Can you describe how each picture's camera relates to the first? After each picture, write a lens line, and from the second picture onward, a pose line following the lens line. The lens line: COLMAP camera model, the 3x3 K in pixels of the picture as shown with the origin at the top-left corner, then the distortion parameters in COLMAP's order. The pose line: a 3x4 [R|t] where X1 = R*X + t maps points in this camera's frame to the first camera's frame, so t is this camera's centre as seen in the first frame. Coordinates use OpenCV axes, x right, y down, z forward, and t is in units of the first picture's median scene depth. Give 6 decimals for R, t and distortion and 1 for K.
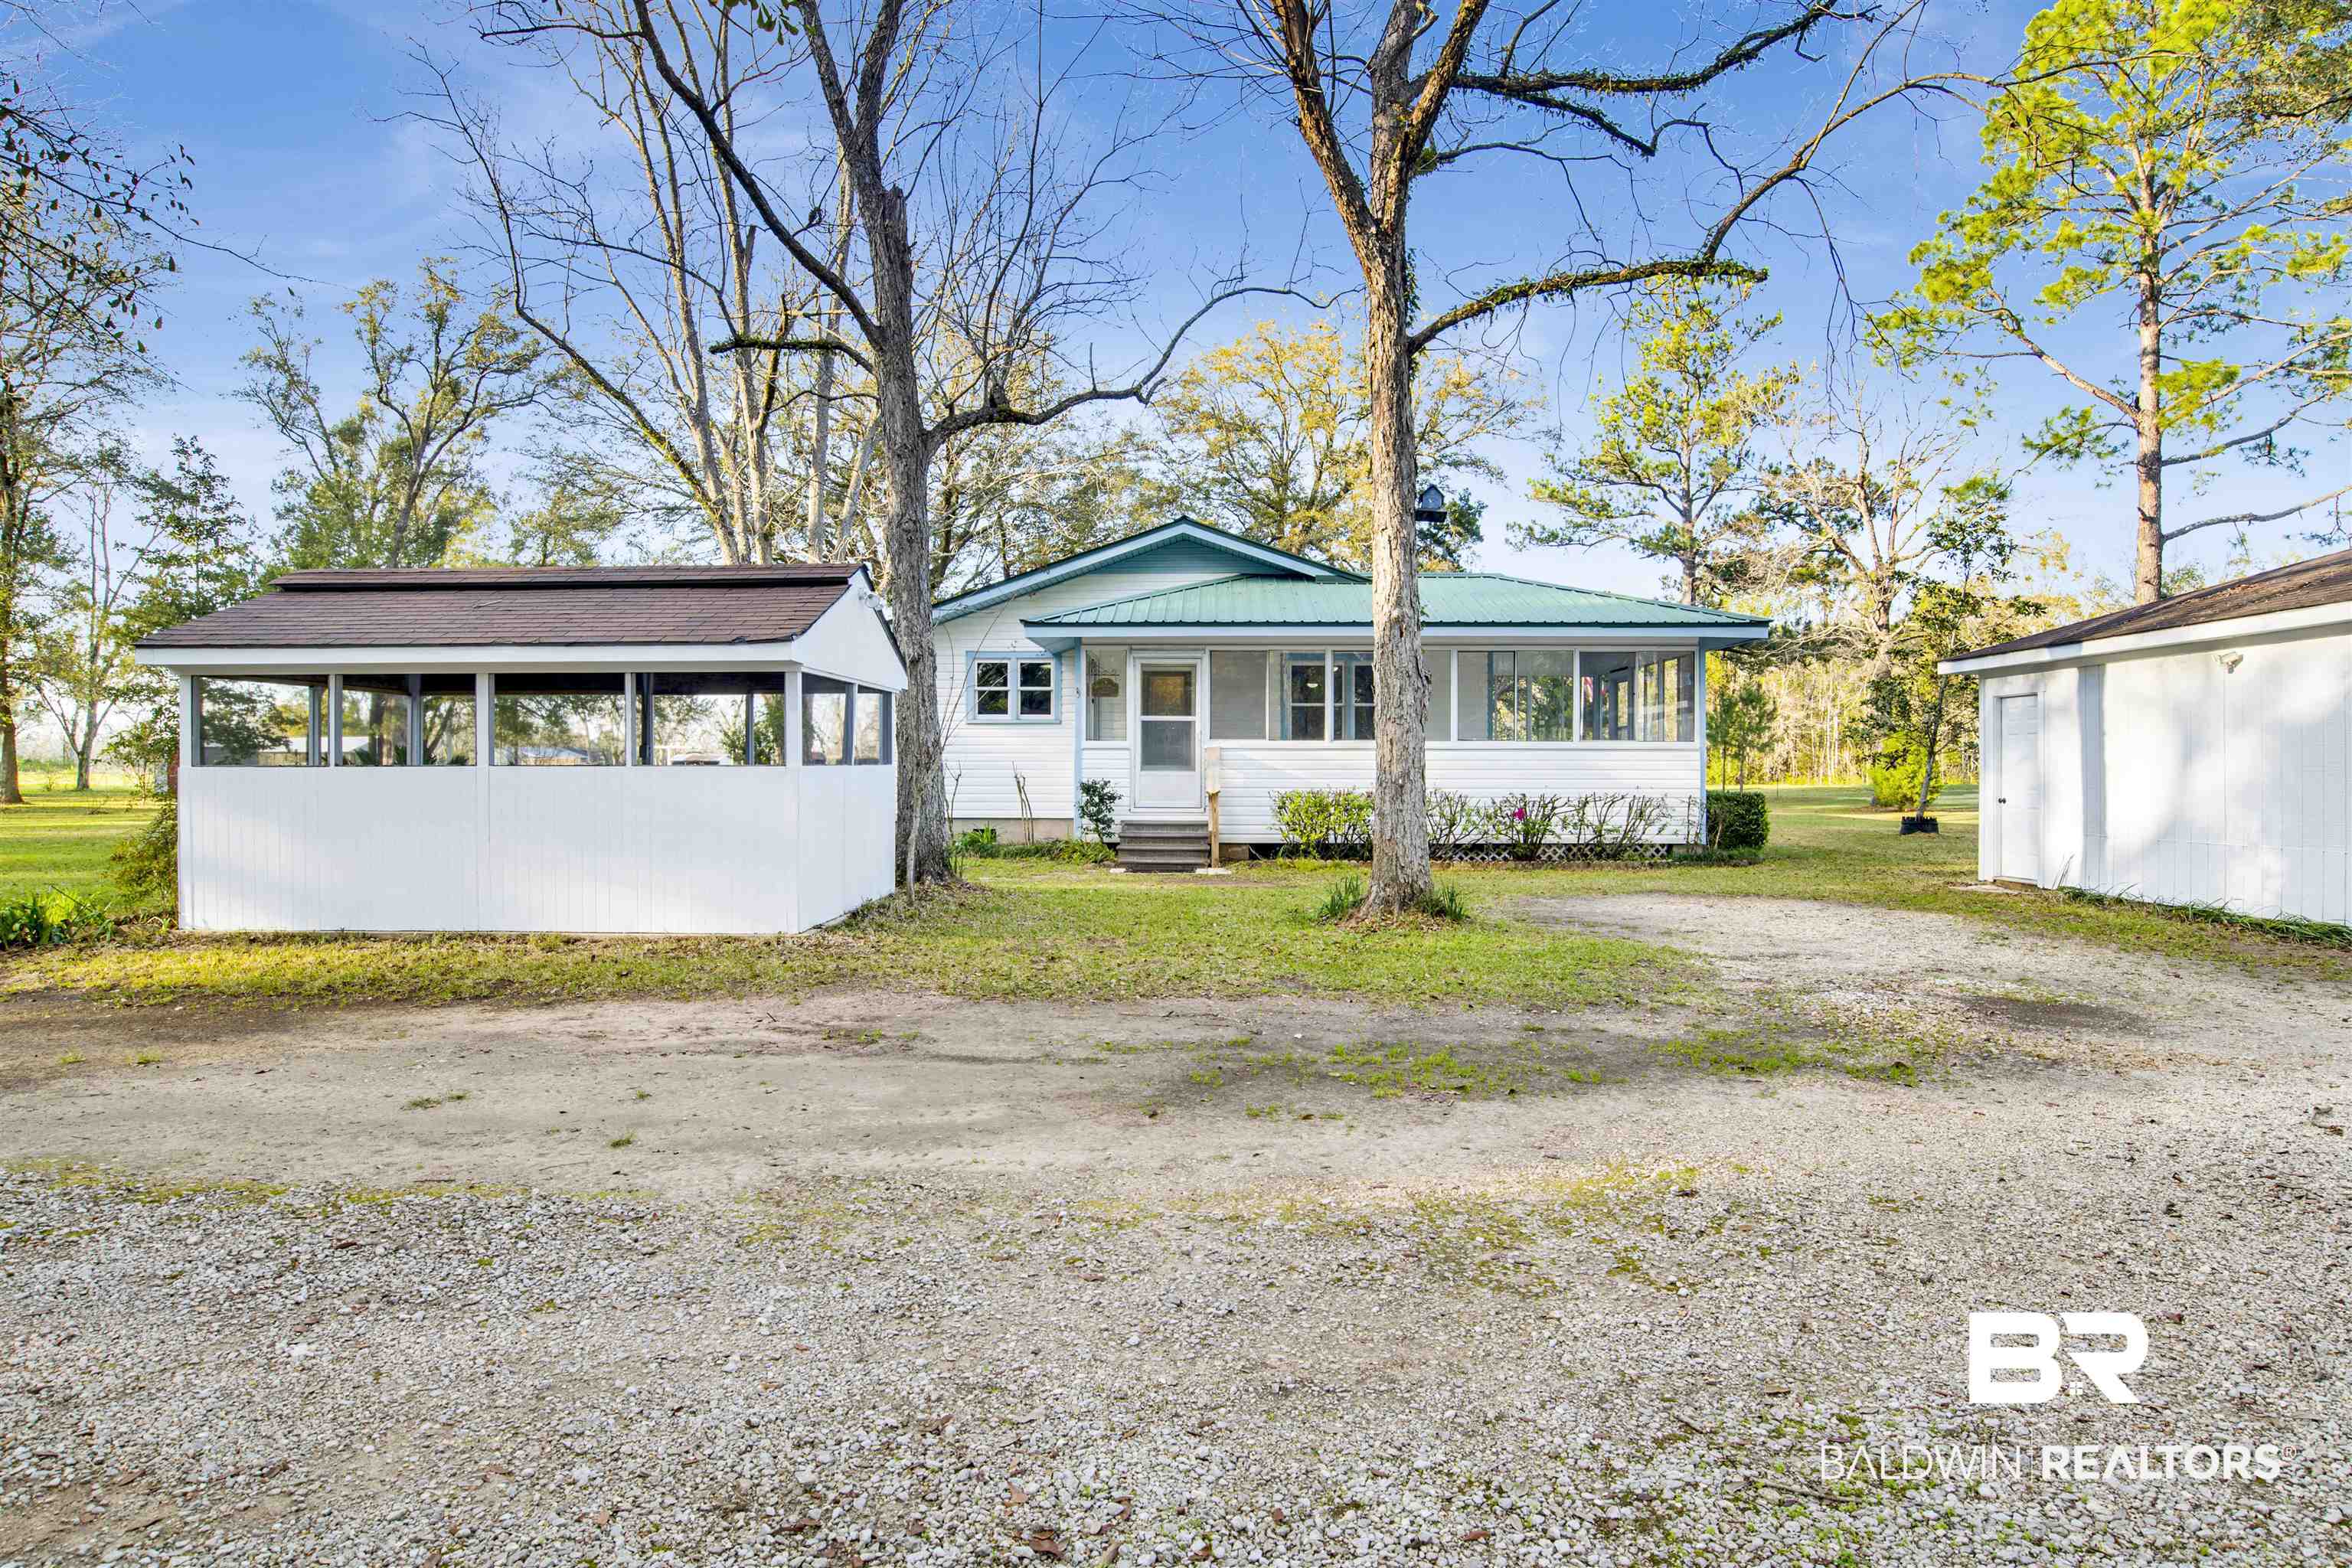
lens RADIAL K [[1322.5, 0, 1173.5], [0, 1322.5, 794.5], [0, 0, 1]] dist [-0.060164, 0.012698]
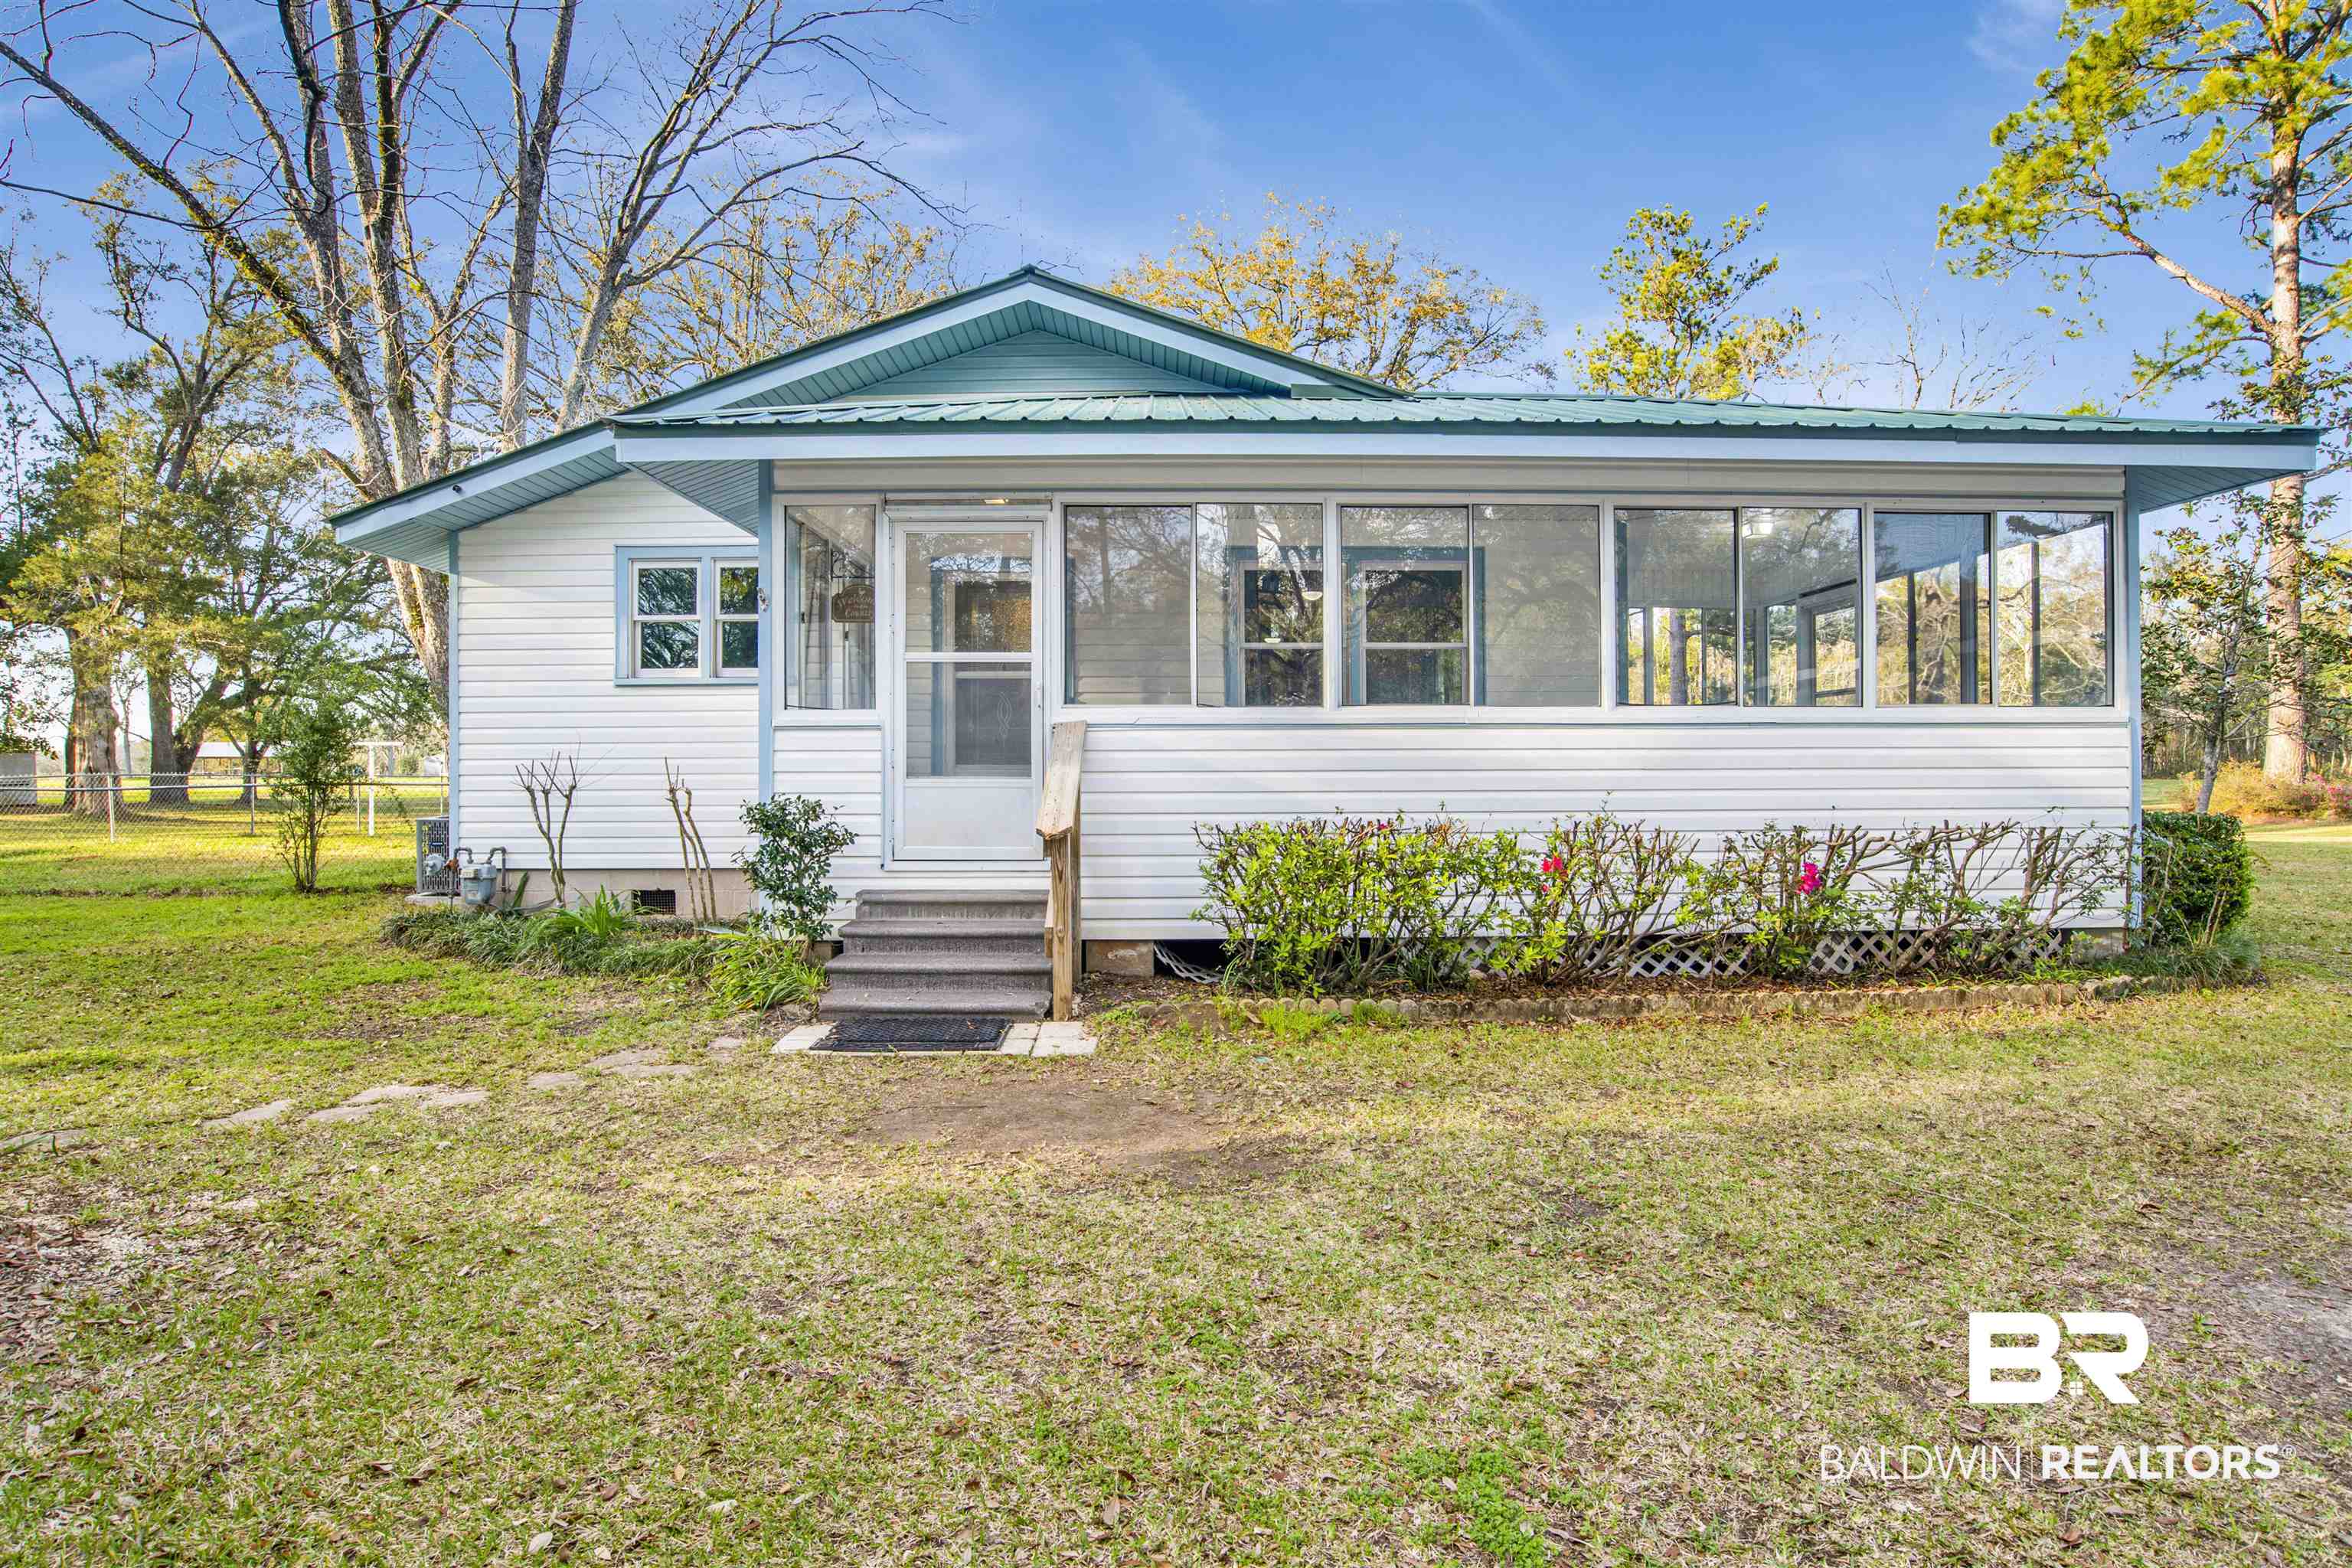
lens RADIAL K [[1260.7, 0, 1179.4], [0, 1260.7, 774.9], [0, 0, 1]] dist [-0.057390, 0.006404]
pose [[0.998982, -0.005572, 0.044757, 0.022410], [0.006188, 0.999888, -0.013636, -0.006018], [-0.044676, 0.013899, 0.998905, 0.275347]]
